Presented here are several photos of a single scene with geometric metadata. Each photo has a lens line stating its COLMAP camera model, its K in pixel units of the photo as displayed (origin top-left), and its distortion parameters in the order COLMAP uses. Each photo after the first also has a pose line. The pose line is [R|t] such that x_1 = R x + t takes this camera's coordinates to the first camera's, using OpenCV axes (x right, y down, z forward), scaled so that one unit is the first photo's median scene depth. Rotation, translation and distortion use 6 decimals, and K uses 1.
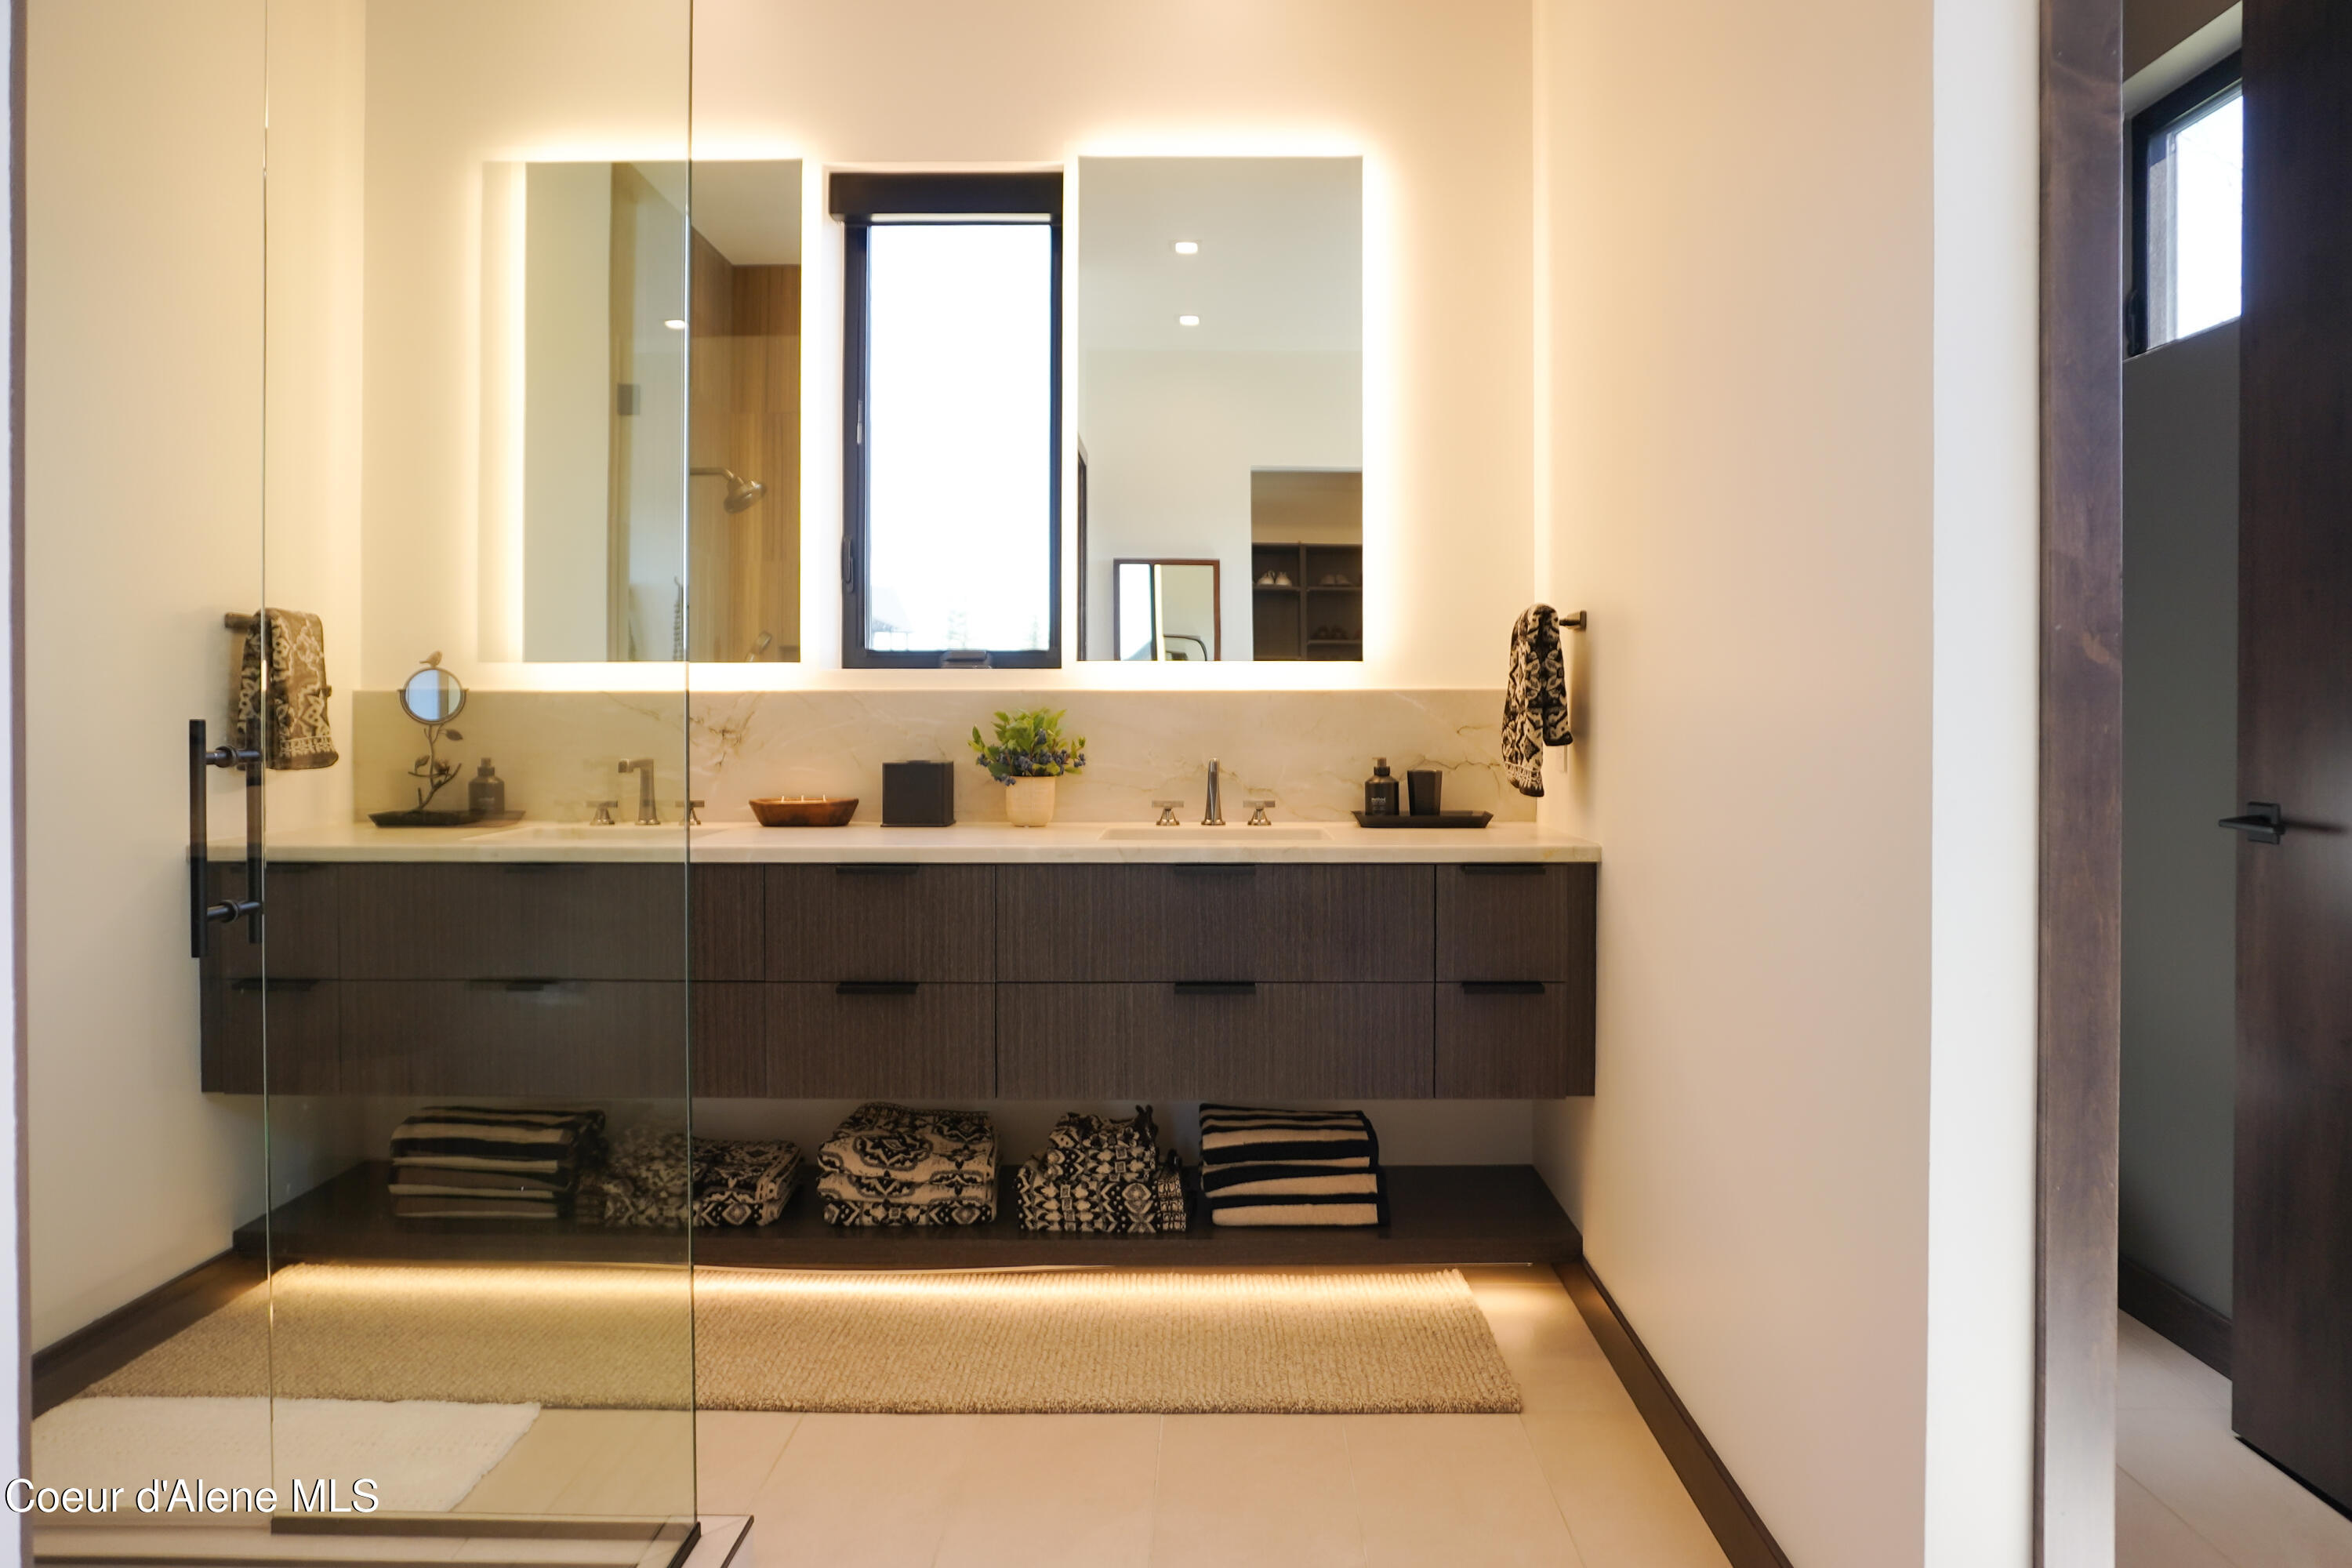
lens RADIAL K [[1614.6, 0, 892.3], [0, 1614.6, 760.3], [0, 0, 1]] dist [-0.049453, 0.034281]
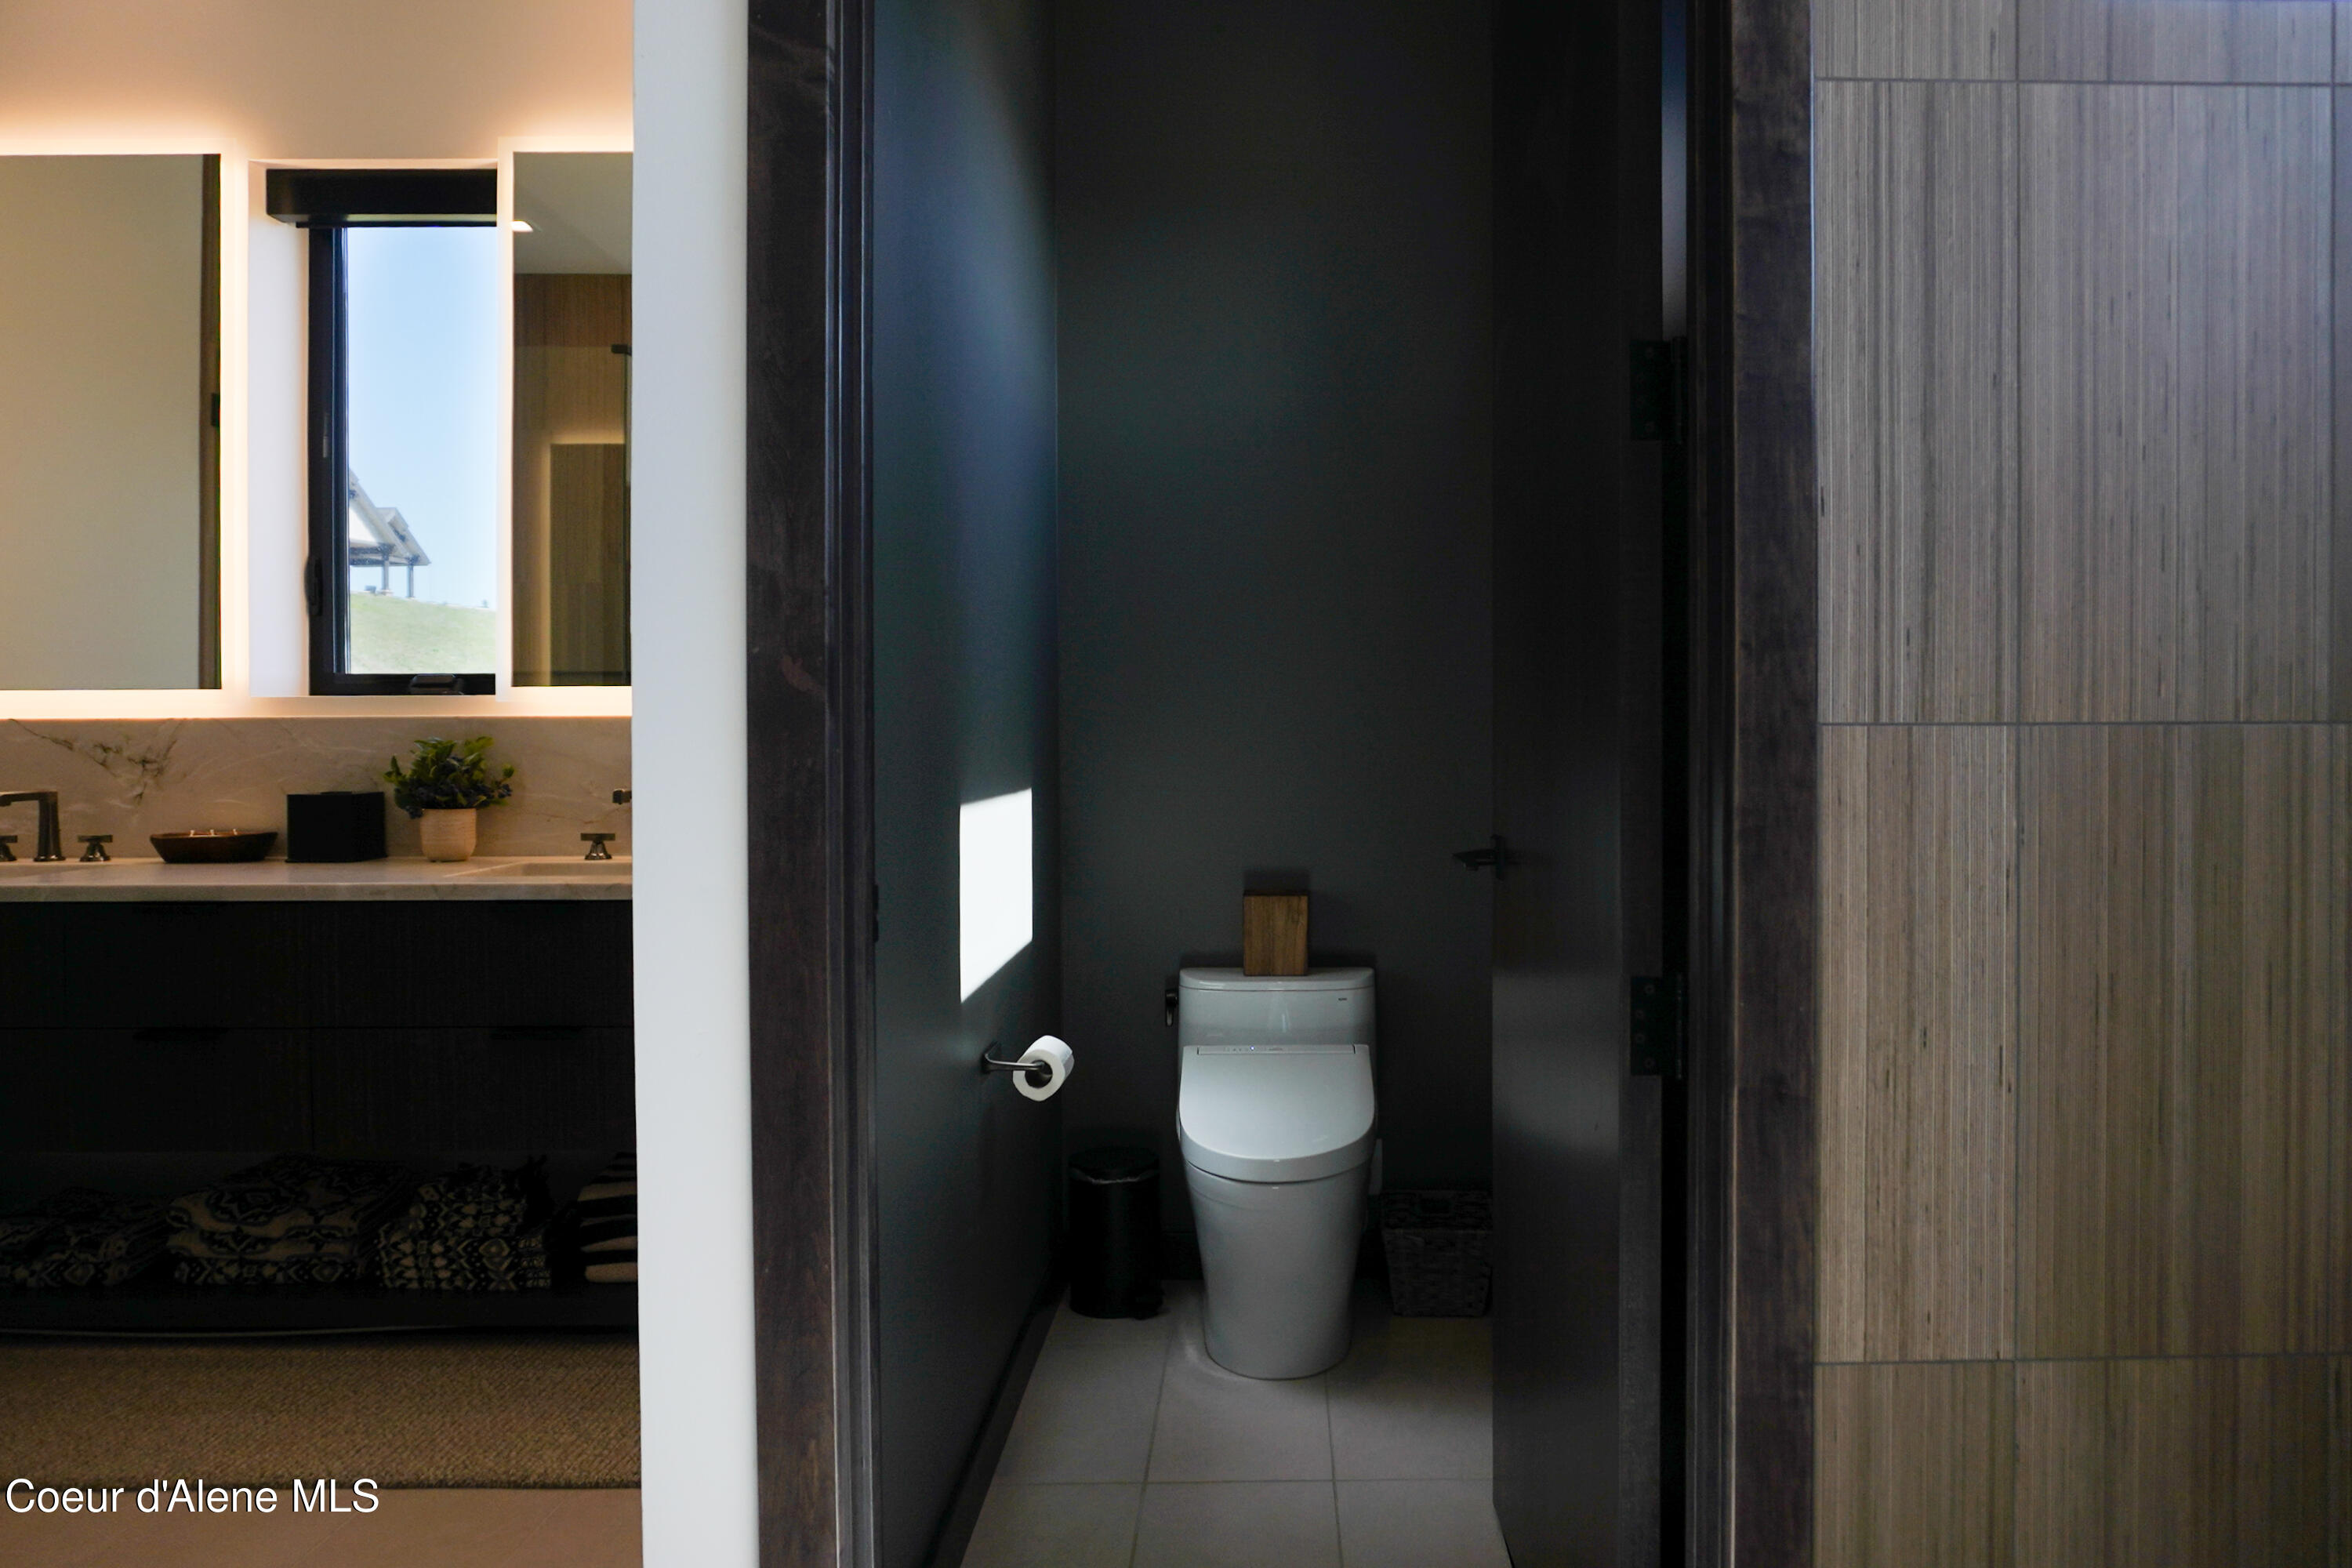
lens RADIAL K [[1614.6, 0, 1193.9], [0, 1614.6, 797.8], [0, 0, 1]] dist [-0.049453, 0.034281]
pose [[0.998956, -0.002436, 0.045624, 0.514217], [0.002006, 0.999953, 0.009463, -0.004540], [-0.045645, -0.009361, 0.998914, 0.042878]]
